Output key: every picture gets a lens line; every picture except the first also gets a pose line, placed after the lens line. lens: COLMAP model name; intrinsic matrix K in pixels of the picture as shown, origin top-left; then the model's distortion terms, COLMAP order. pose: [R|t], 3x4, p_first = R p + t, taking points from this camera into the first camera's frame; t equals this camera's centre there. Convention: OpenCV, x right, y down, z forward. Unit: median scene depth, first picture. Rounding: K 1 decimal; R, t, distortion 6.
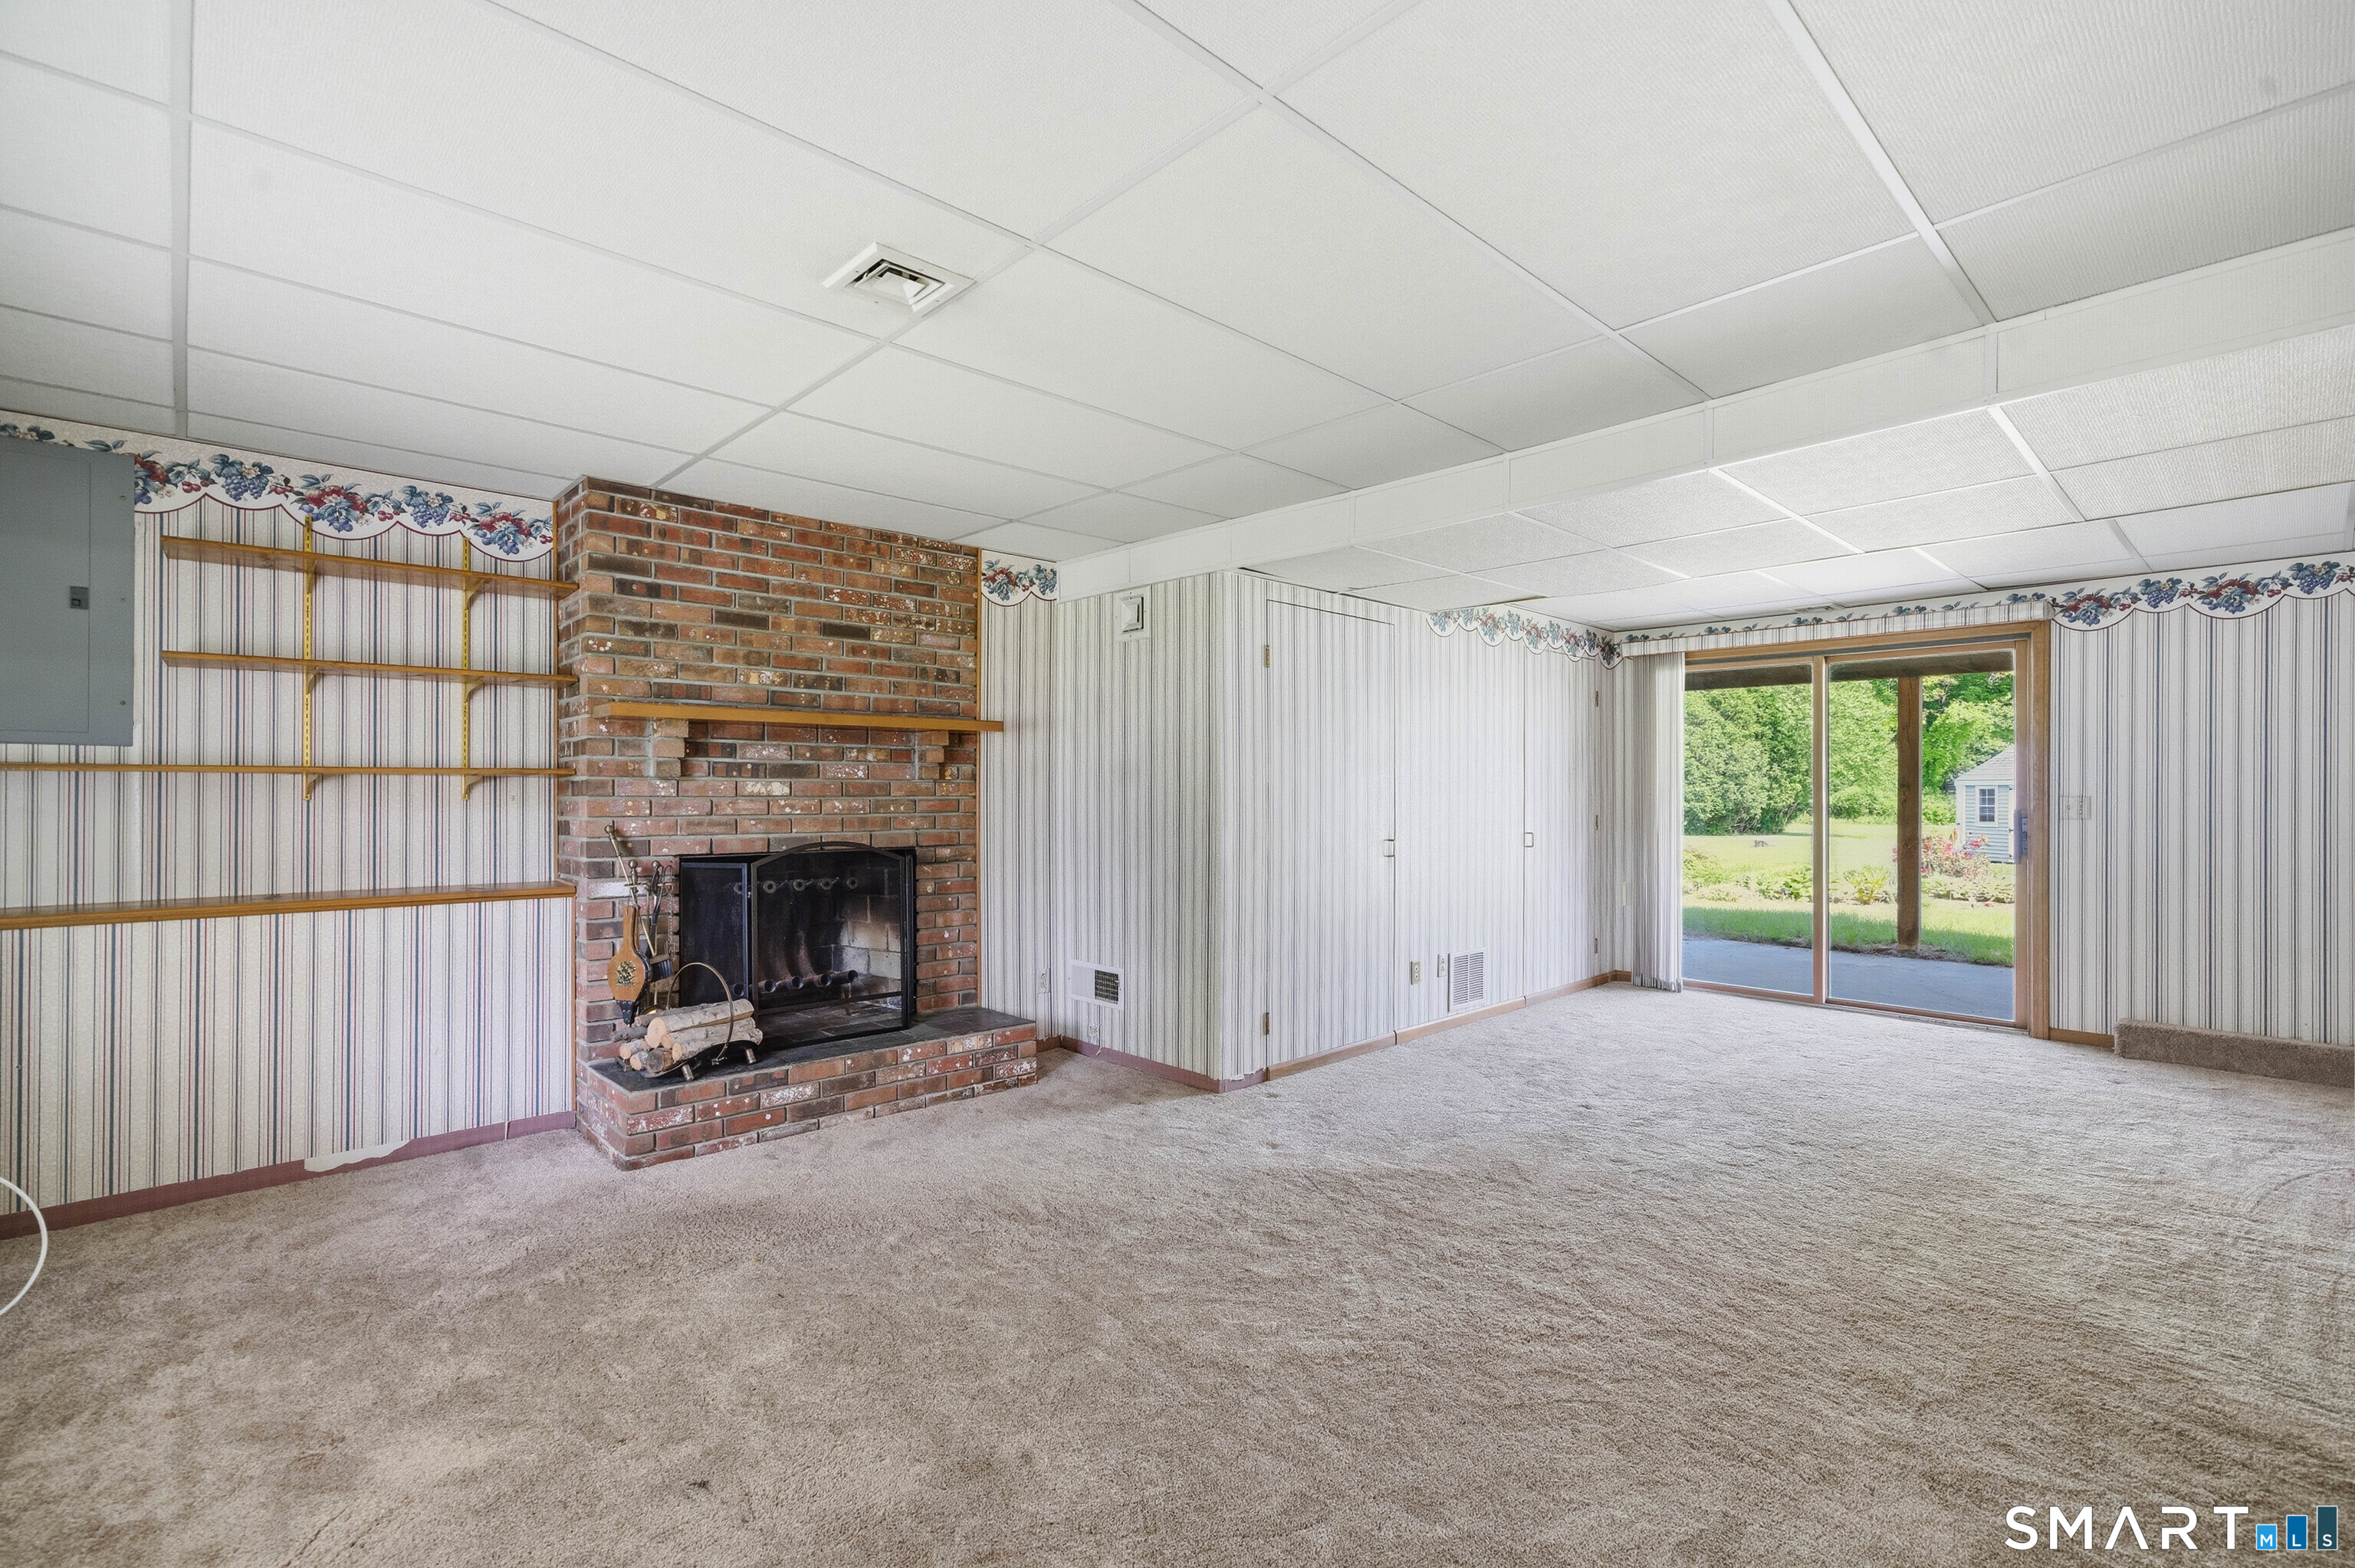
lens RADIAL K [[1056.0, 0, 1171.8], [0, 1056.0, 790.3], [0, 0, 1]] dist [-0.001450, 0.000114]
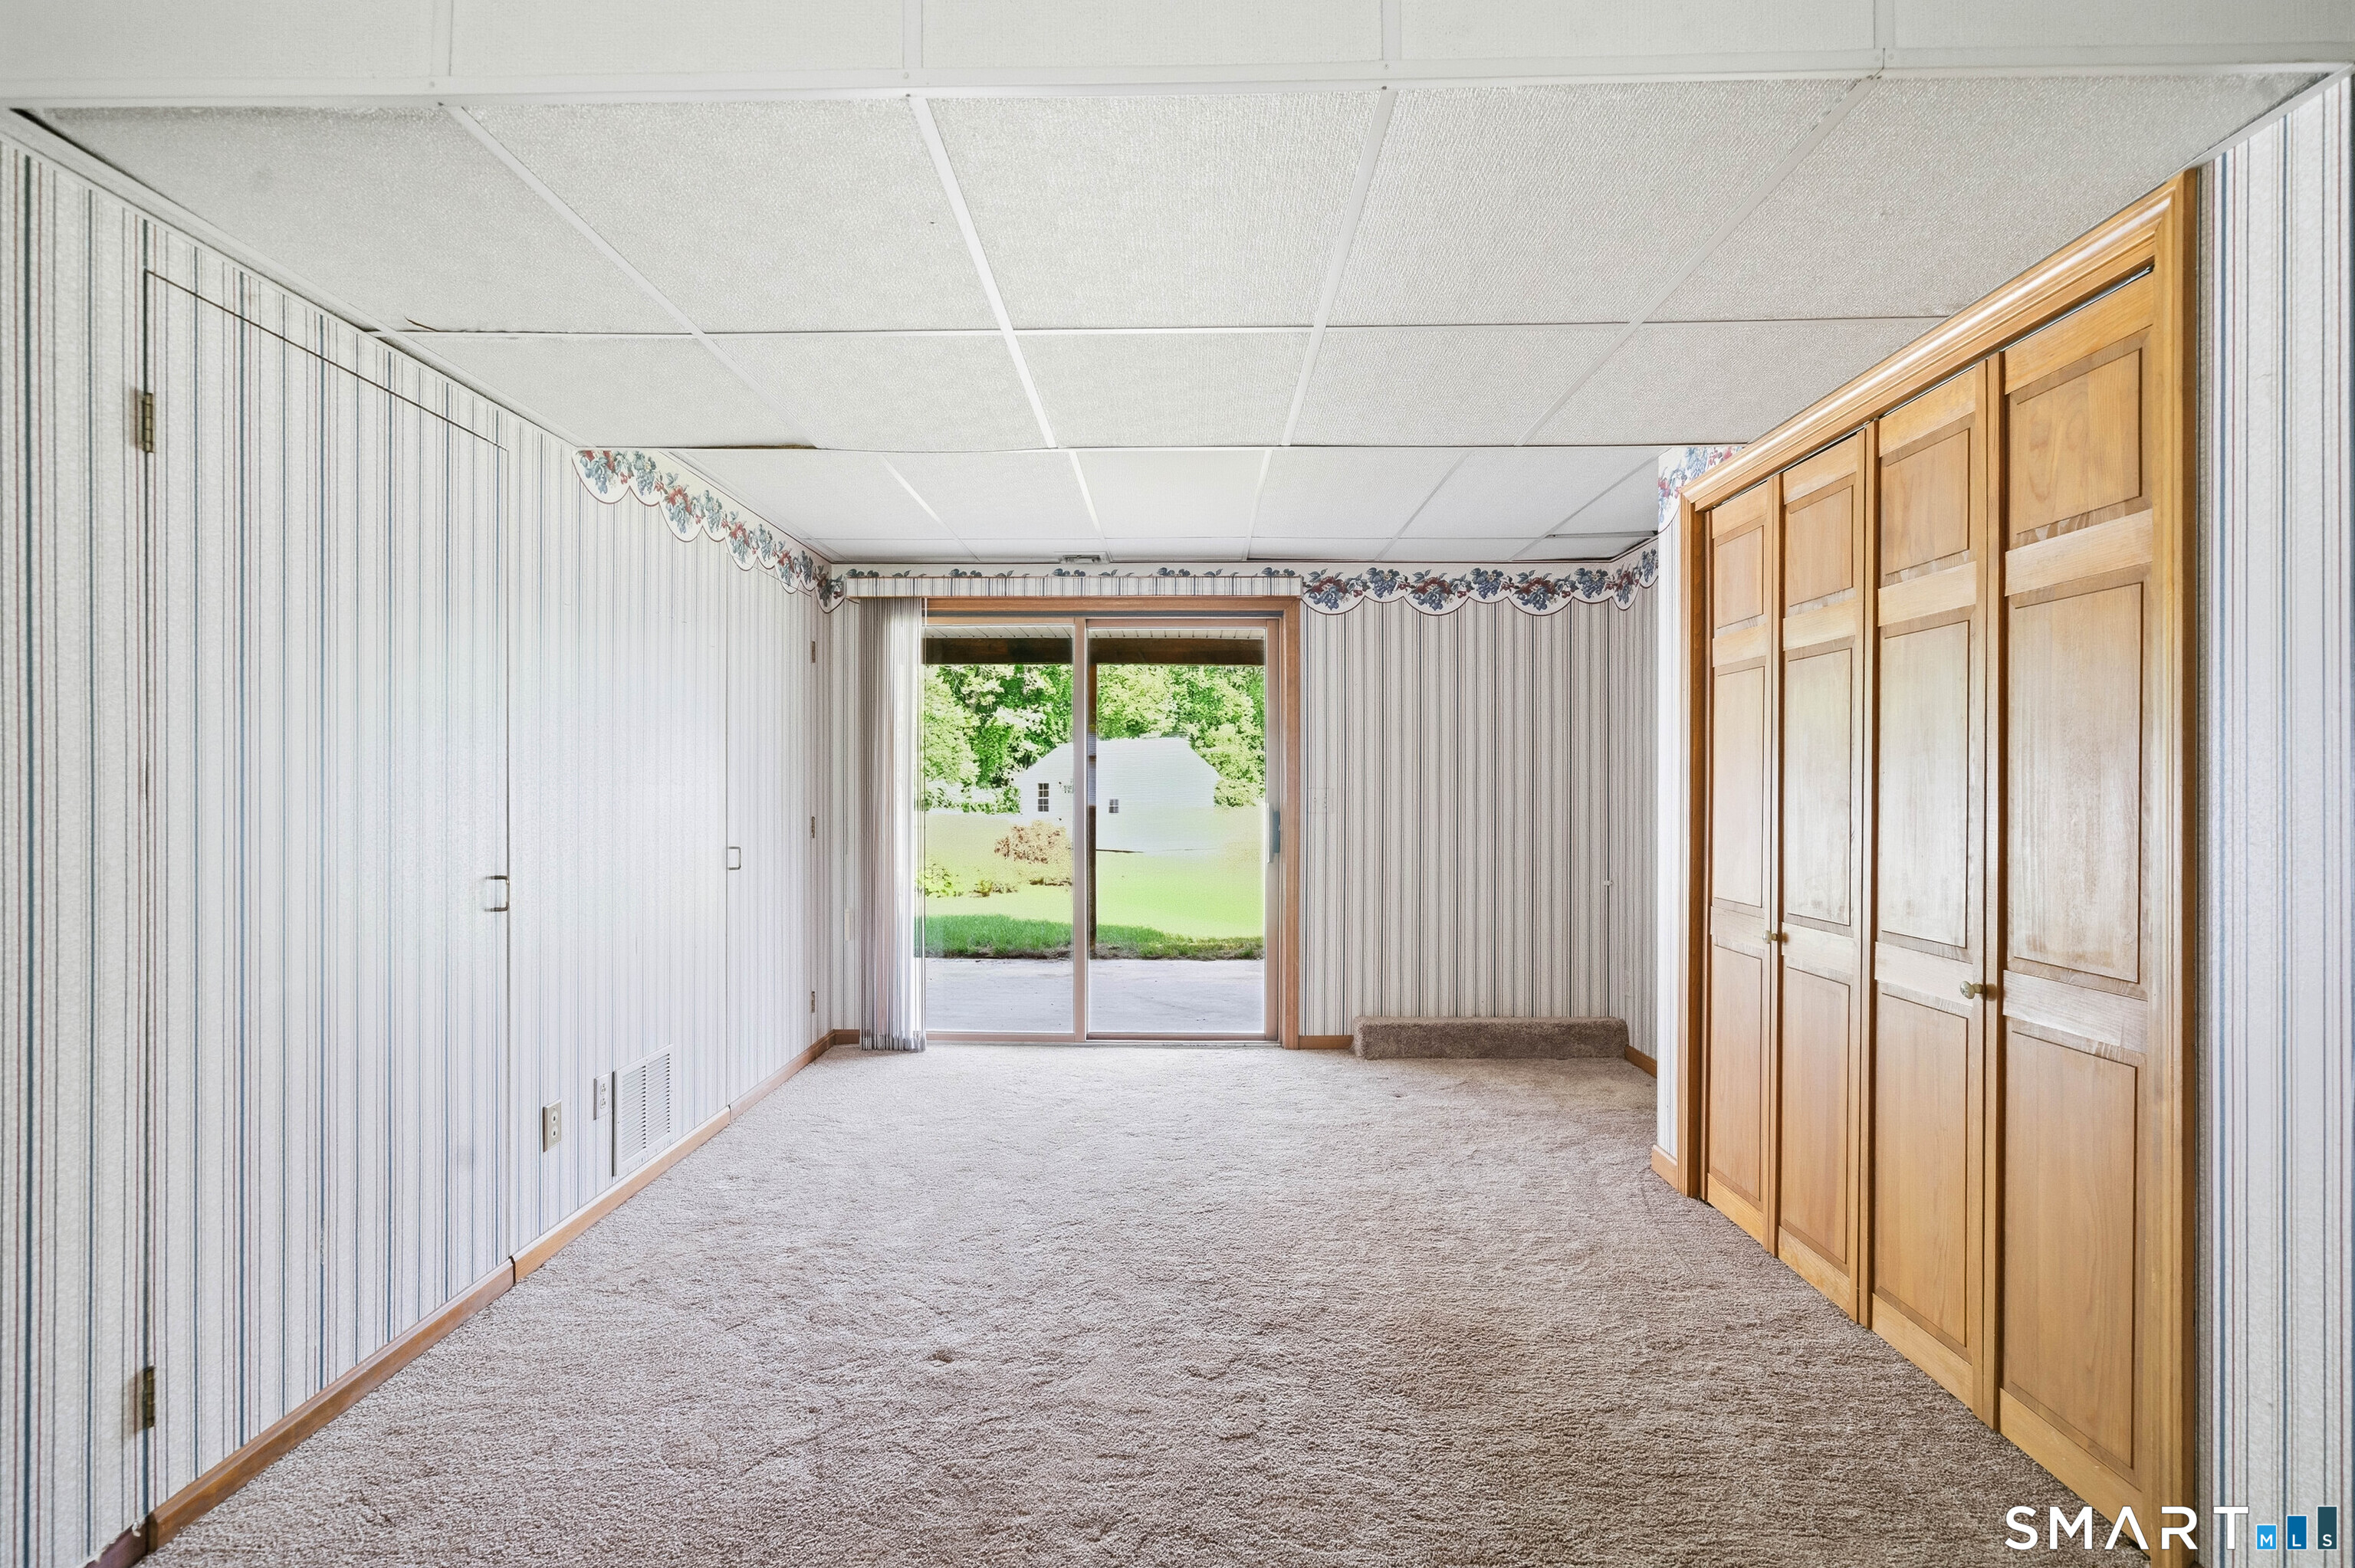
lens RADIAL K [[1107.6, 0, 1176.4], [0, 1107.6, 790.5], [0, 0, 1]] dist [0.007469, 0.004097]
pose [[0.695364, -0.003742, 0.718648, 0.059330], [0.000003, 0.999986, 0.005204, 0.002965], [-0.718658, -0.003617, 0.695355, 0.468311]]
